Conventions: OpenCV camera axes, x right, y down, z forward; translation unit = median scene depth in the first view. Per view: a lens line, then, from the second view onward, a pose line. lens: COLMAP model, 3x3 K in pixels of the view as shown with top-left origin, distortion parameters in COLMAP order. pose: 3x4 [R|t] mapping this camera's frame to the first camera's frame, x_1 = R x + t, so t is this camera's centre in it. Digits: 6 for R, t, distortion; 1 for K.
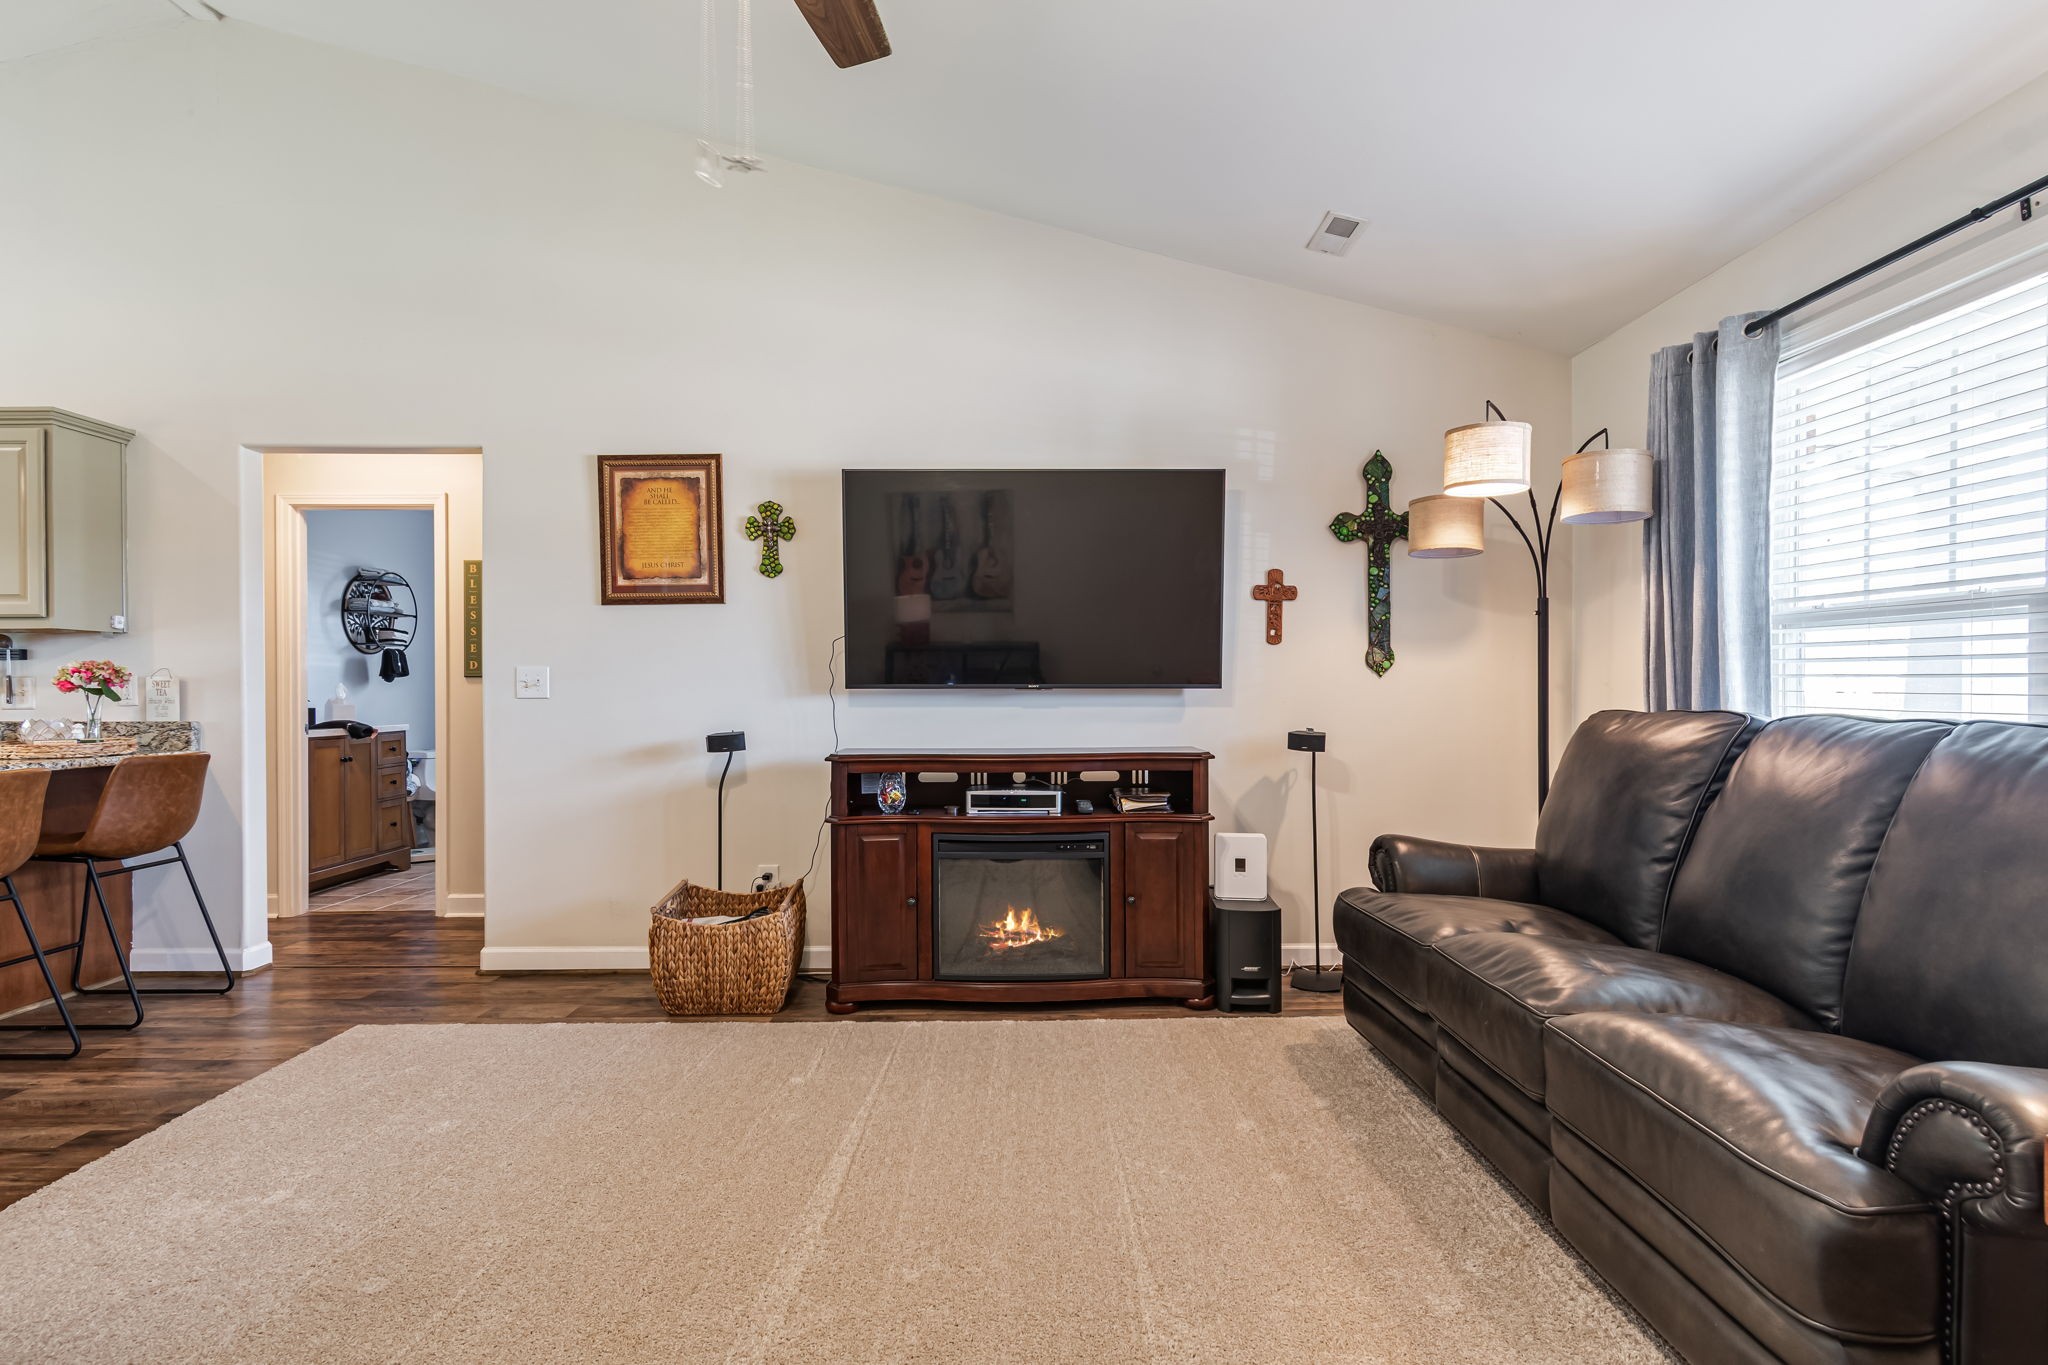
lens RADIAL K [[1043.5, 0, 1023.0], [0, 1043.5, 696.0], [0, 0, 1]] dist [0.000598, -0.000166]
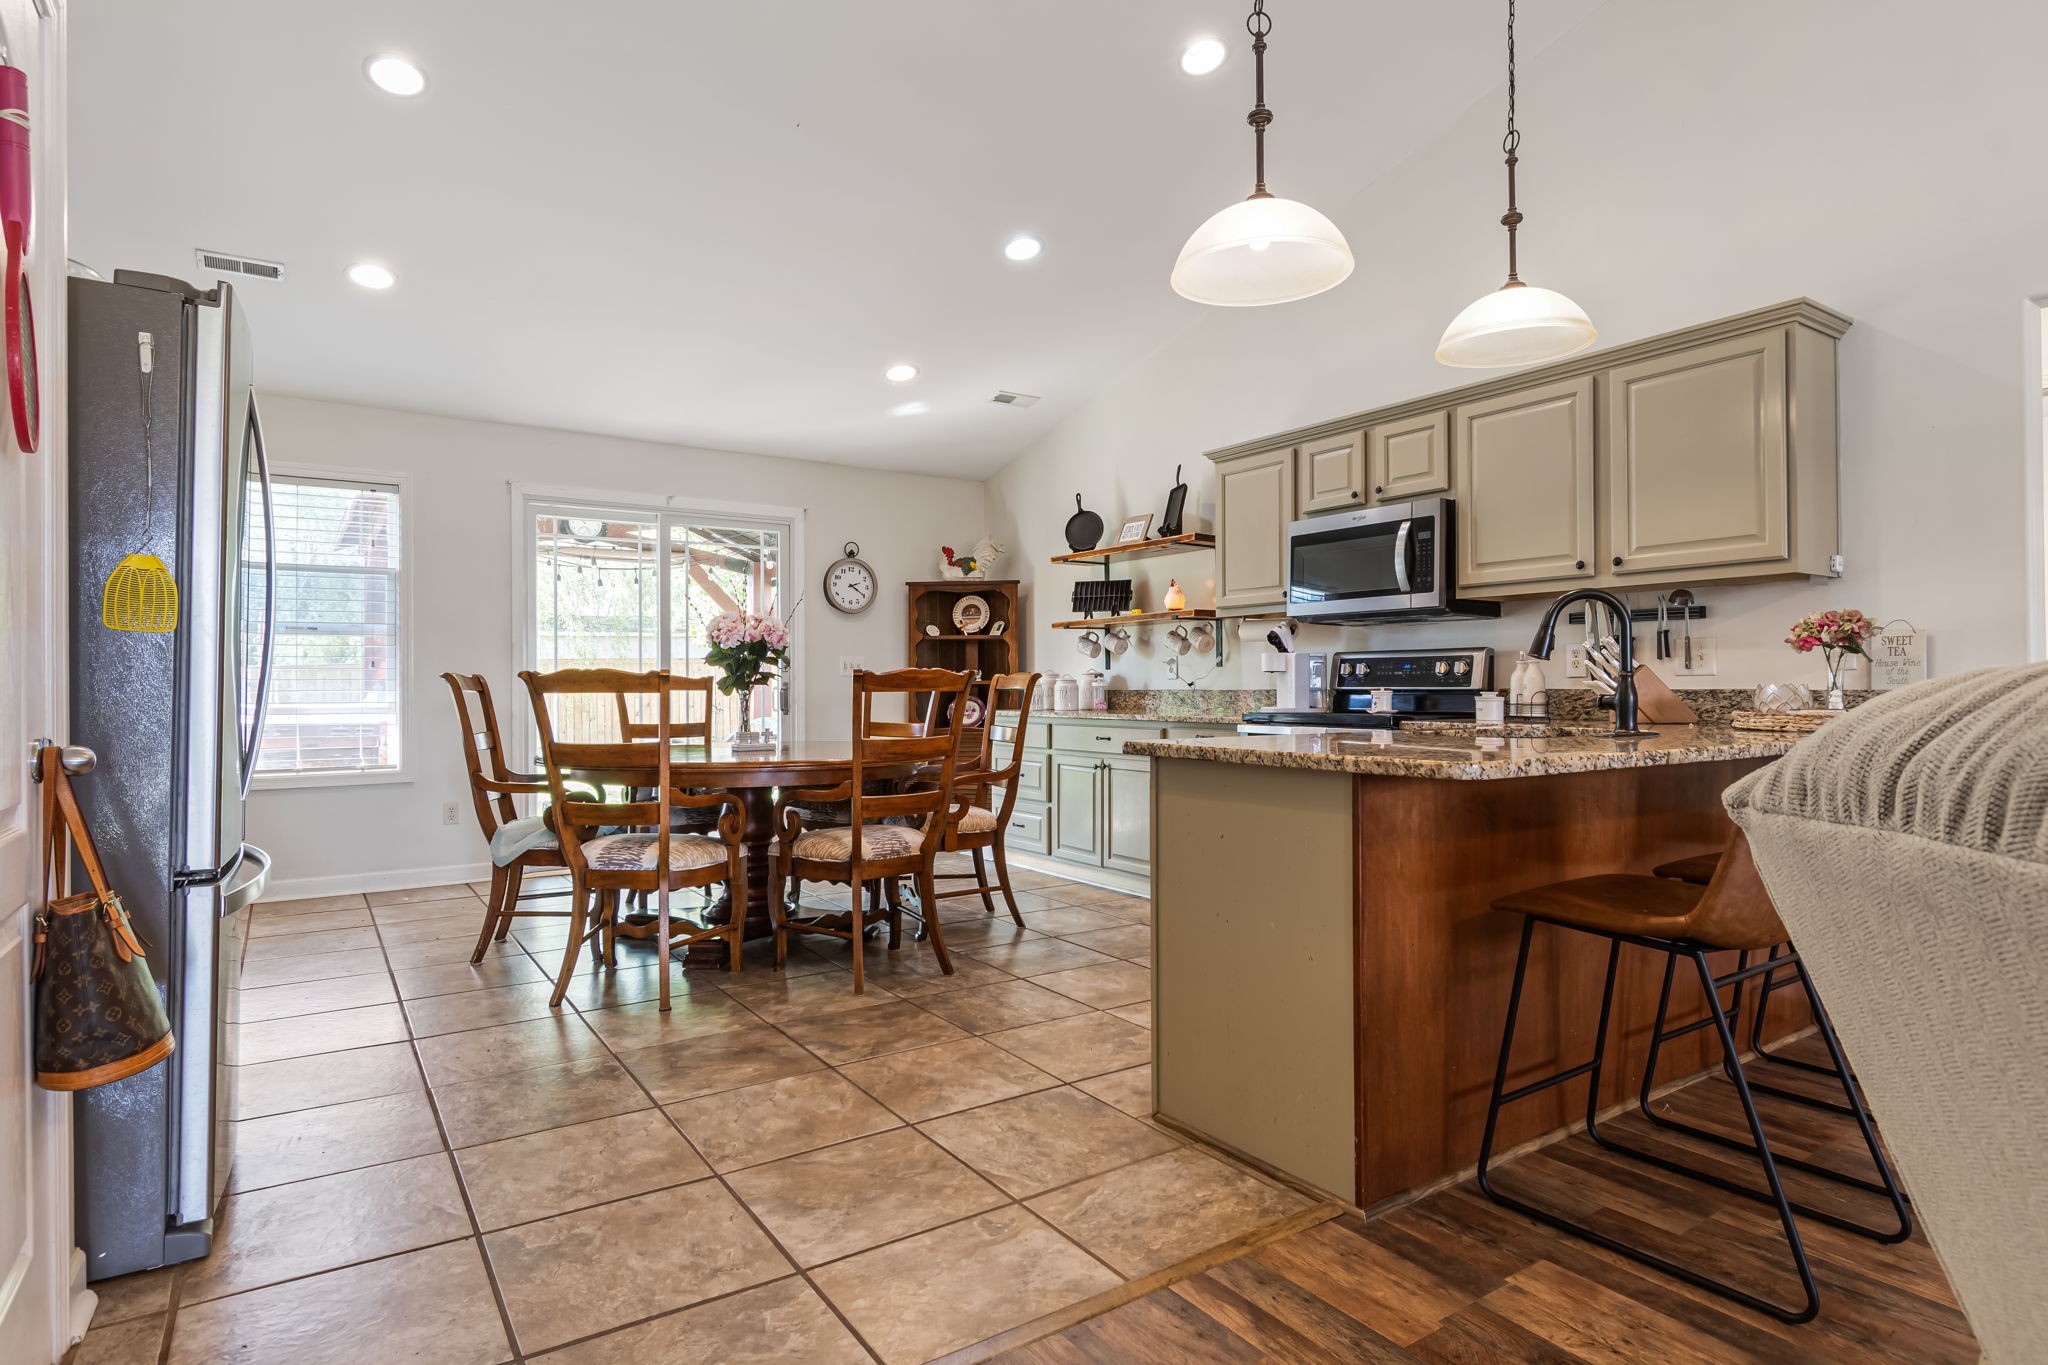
lens RADIAL K [[1089.8, 0, 1025.1], [0, 1089.8, 677.4], [0, 0, 1]] dist [-0.000744, -0.000385]
pose [[0.554023, -0.006168, -0.832479, -0.515712], [-0.002505, 0.999956, -0.009075, 0.023969], [0.832498, 0.007113, 0.553983, 0.031270]]
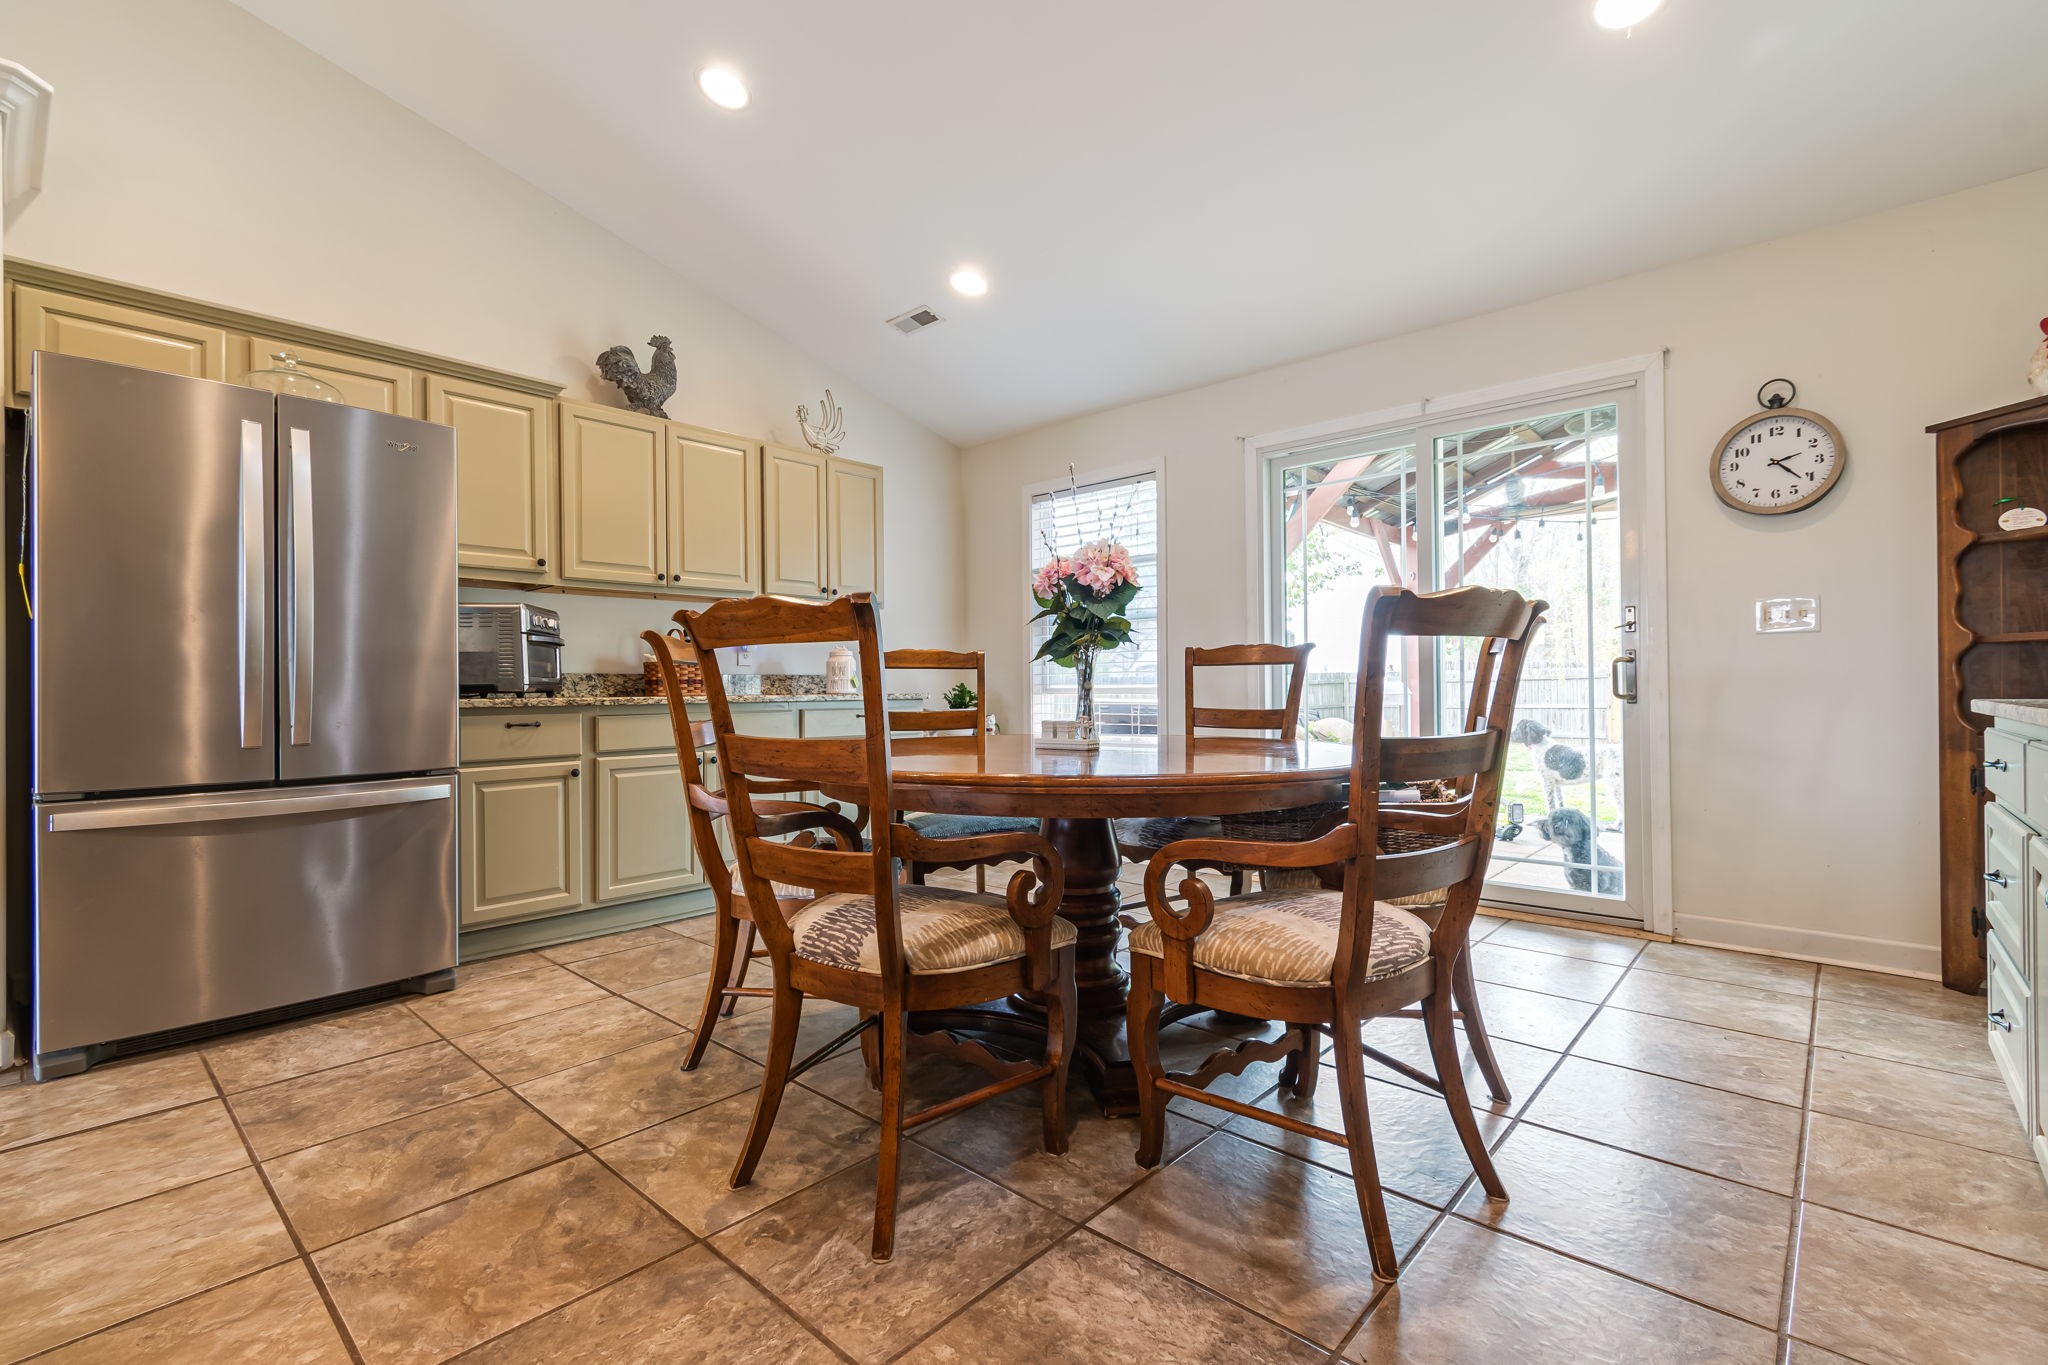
lens RADIAL K [[908.6, 0, 1025.6], [0, 908.6, 674.9], [0, 0, 1]] dist [0.003322, 0.000378]
pose [[-0.674794, -0.000142, -0.738006, -1.110663], [0.006870, 0.999955, -0.006474, 0.042025], [0.737974, -0.009439, -0.674763, 0.797224]]
